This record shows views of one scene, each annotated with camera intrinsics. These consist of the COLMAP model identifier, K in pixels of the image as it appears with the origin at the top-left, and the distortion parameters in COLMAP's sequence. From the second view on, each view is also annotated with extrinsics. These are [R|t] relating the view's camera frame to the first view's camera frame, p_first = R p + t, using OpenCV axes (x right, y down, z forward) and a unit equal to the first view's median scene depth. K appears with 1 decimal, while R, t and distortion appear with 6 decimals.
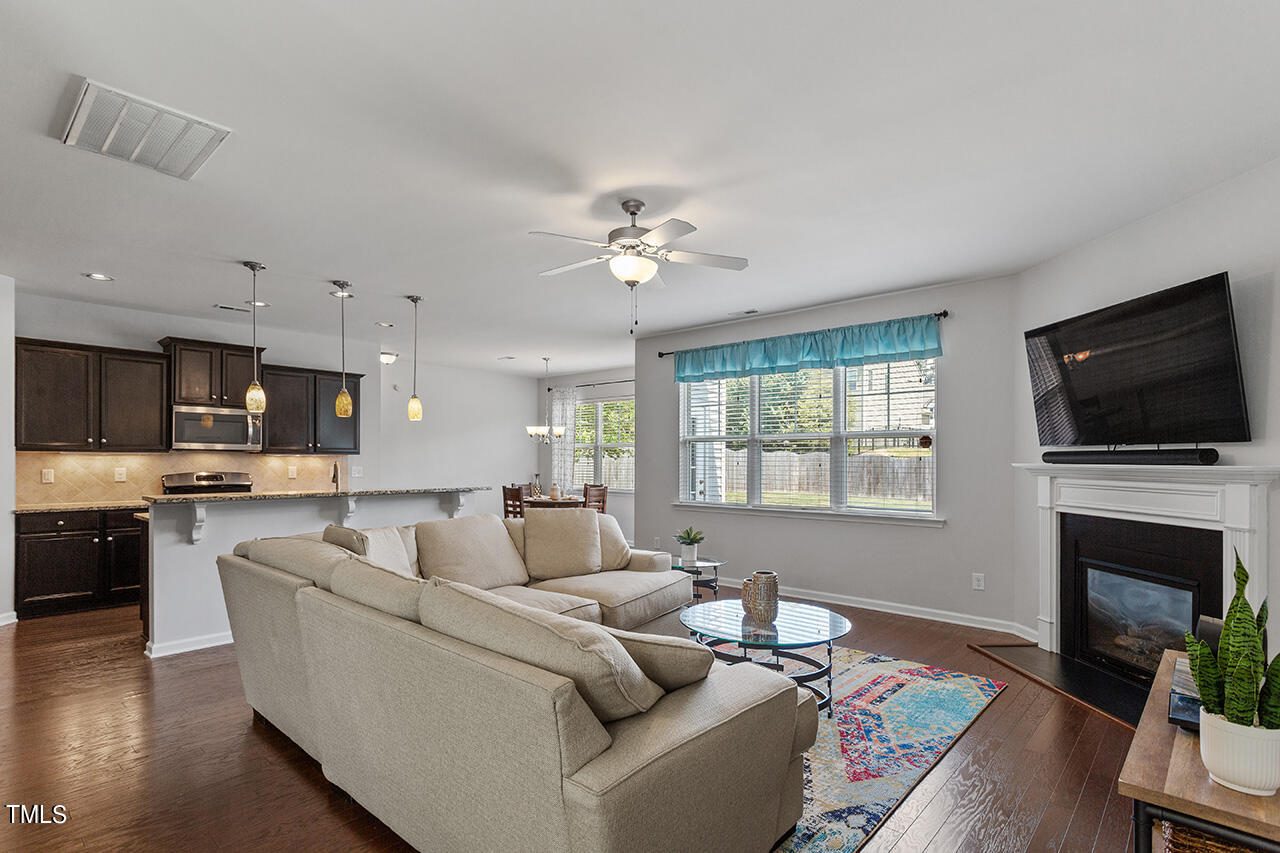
lens RADIAL K [[622.9, 0, 637.2], [0, 622.9, 457.0], [0, 0, 1]] dist [0.001055, 0.000627]
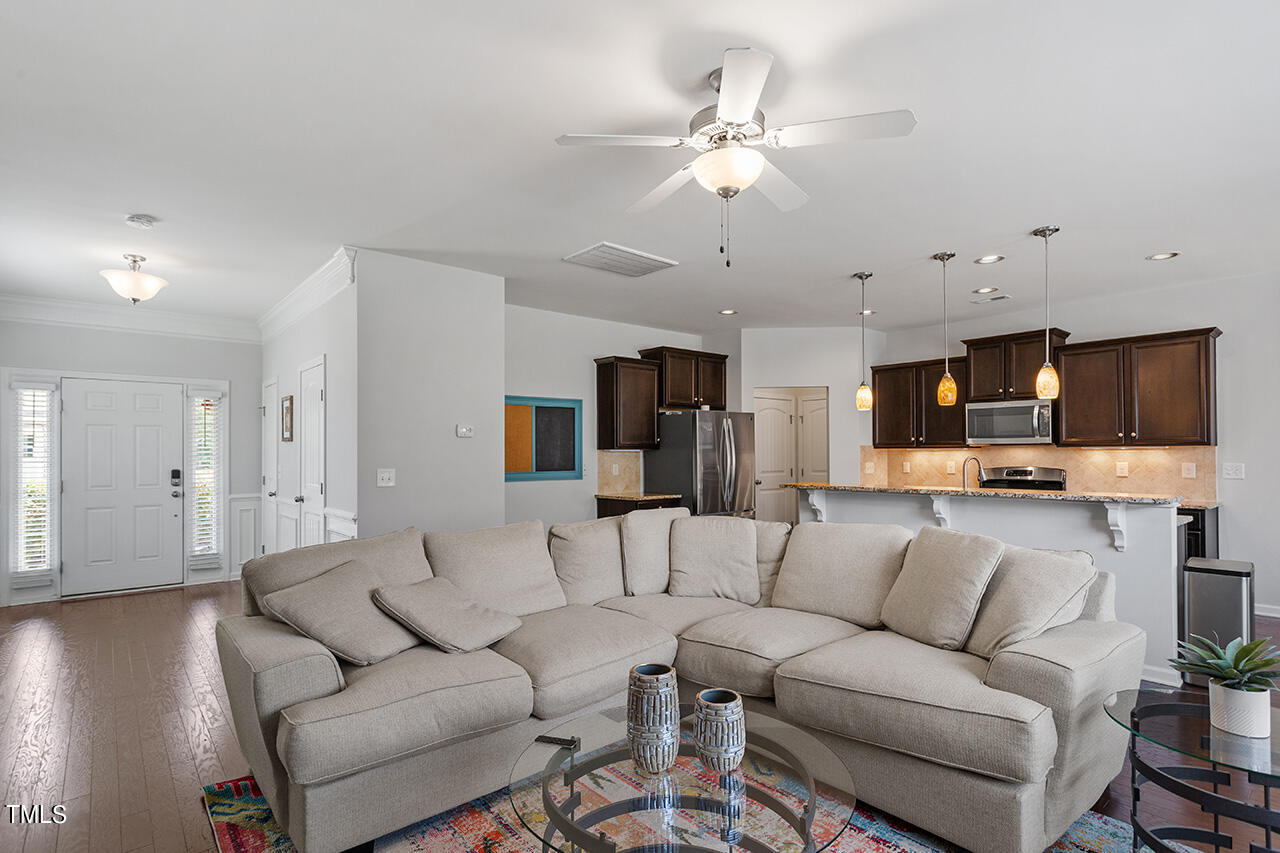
lens RADIAL K [[627.6, 0, 640.5], [0, 627.6, 451.1], [0, 0, 1]] dist [-0.001376, -0.000142]
pose [[-0.143550, -0.009699, -0.989595, 0.403664], [0.010905, 0.999876, -0.011382, 0.004793], [0.989583, -0.012425, -0.143427, 0.607840]]
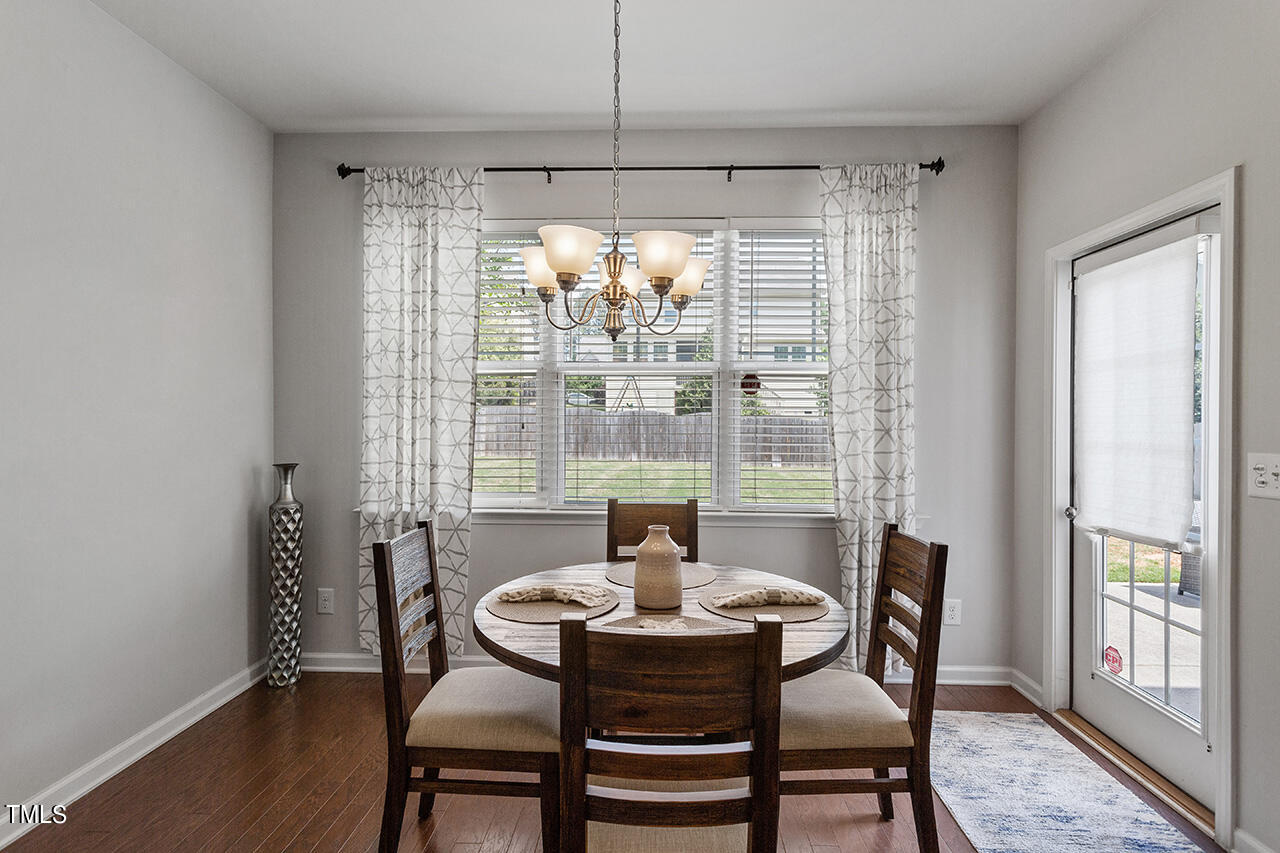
lens RADIAL K [[607.4, 0, 640.3], [0, 607.4, 421.6], [0, 0, 1]] dist [0.001221, 0.000097]
pose [[0.768369, -0.005609, 0.639982, -0.399767], [-0.003807, 0.999904, 0.013334, 0.006991], [-0.639995, -0.012682, 0.768274, 1.279255]]
